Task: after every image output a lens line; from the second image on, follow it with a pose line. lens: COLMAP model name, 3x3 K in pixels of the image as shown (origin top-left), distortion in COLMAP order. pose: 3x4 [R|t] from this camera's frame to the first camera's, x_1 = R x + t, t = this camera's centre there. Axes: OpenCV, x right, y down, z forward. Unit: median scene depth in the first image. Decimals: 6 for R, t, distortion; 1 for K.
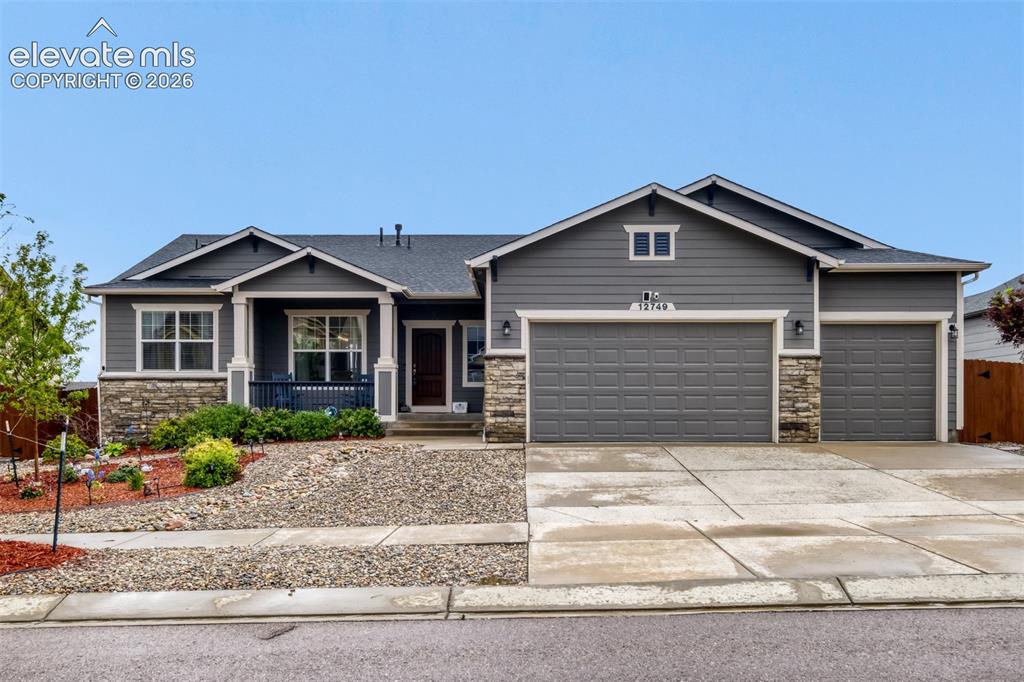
lens RADIAL K [[934.4, 0, 514.1], [0, 934.4, 393.9], [0, 0, 1]] dist [-0.004776, -0.000475]
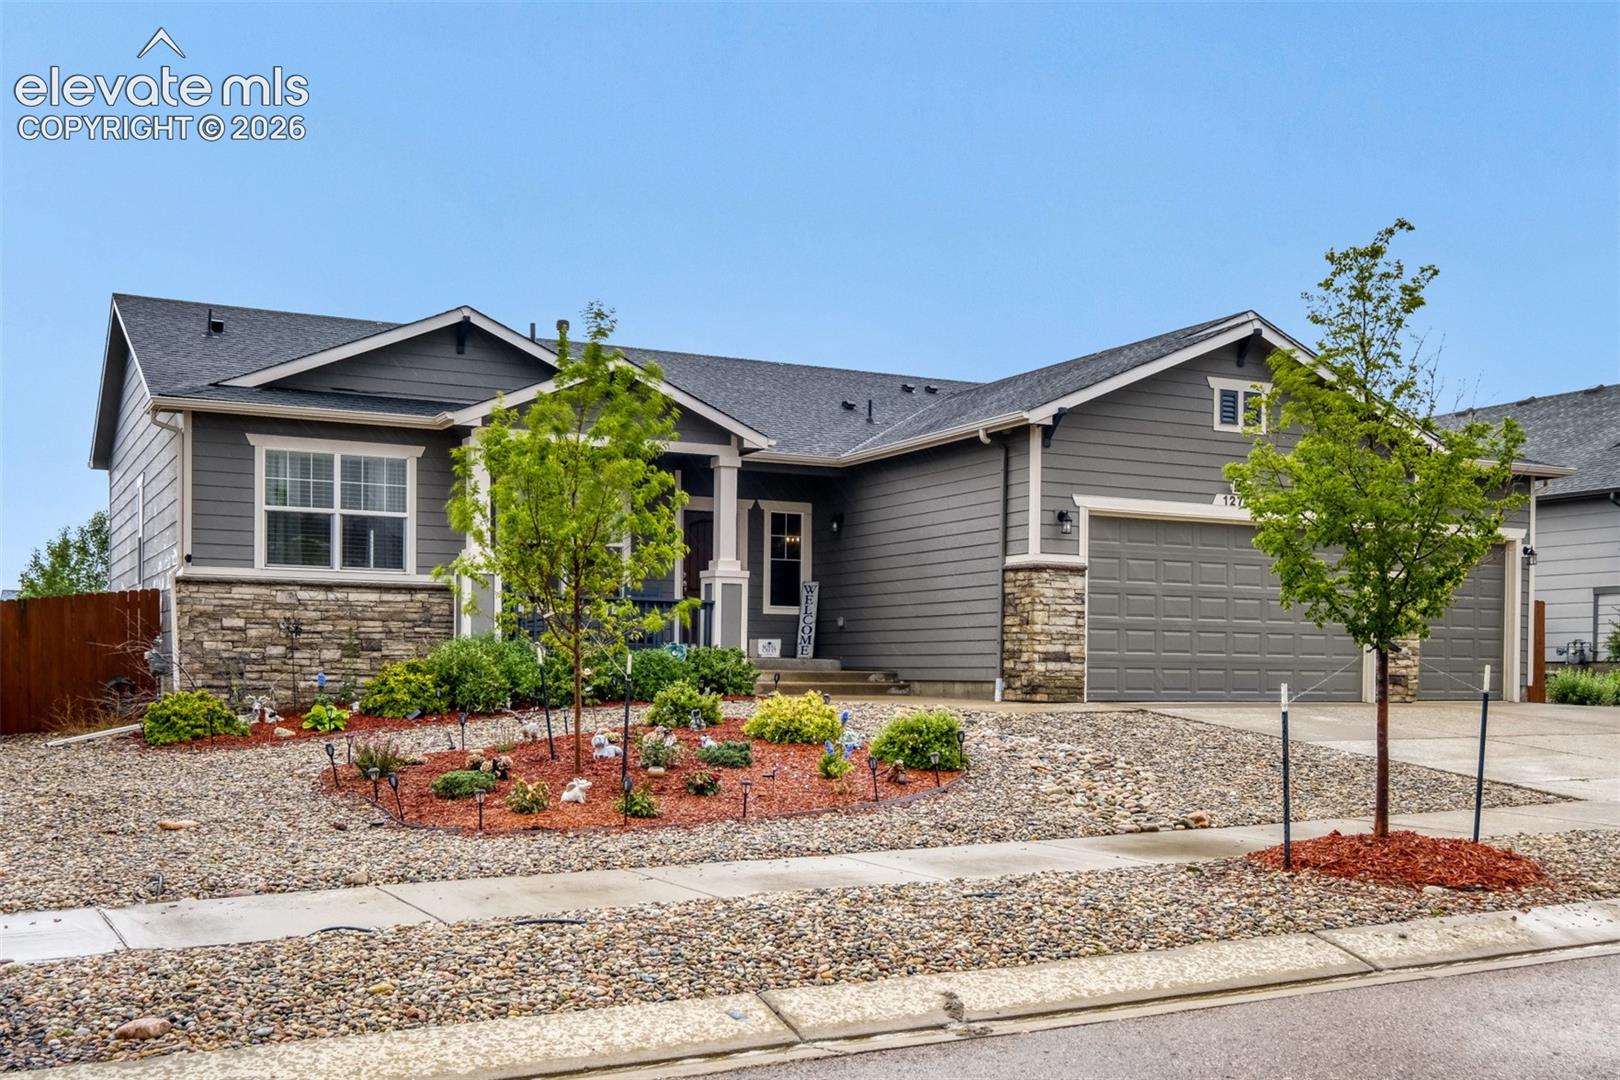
lens RADIAL K [[1666.6, 0, 804.5], [0, 1666.6, 637.0], [0, 0, 1]] dist [-0.015463, -0.003675]
pose [[0.893611, 0.018169, 0.448475, -0.589538], [-0.017528, 0.999831, -0.005580, 0.014955], [-0.448500, -0.002875, 0.893778, 0.057389]]
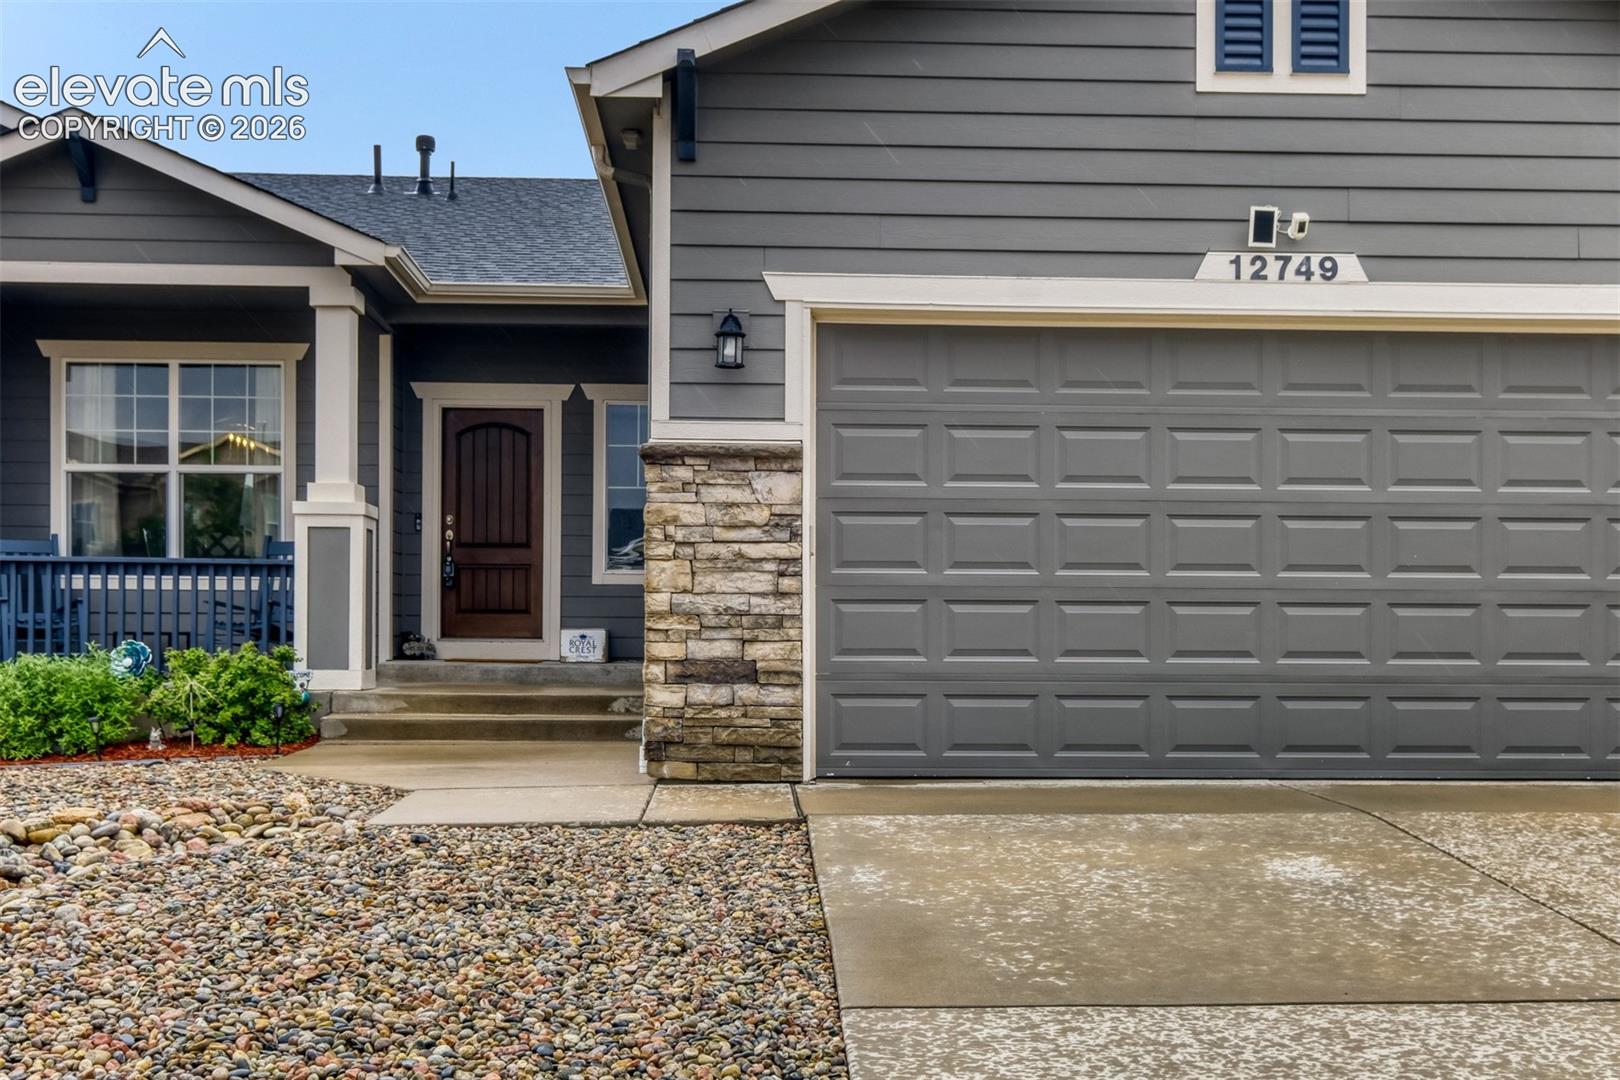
lens RADIAL K [[1666.6, 0, 804.5], [0, 1666.6, 637.0], [0, 0, 1]] dist [-0.015463, -0.003675]
pose [[0.999026, 0.004478, 0.043895, -0.006302], [-0.004929, 0.999936, 0.010163, 0.006098], [-0.043847, -0.010369, 0.998984, 0.469949]]
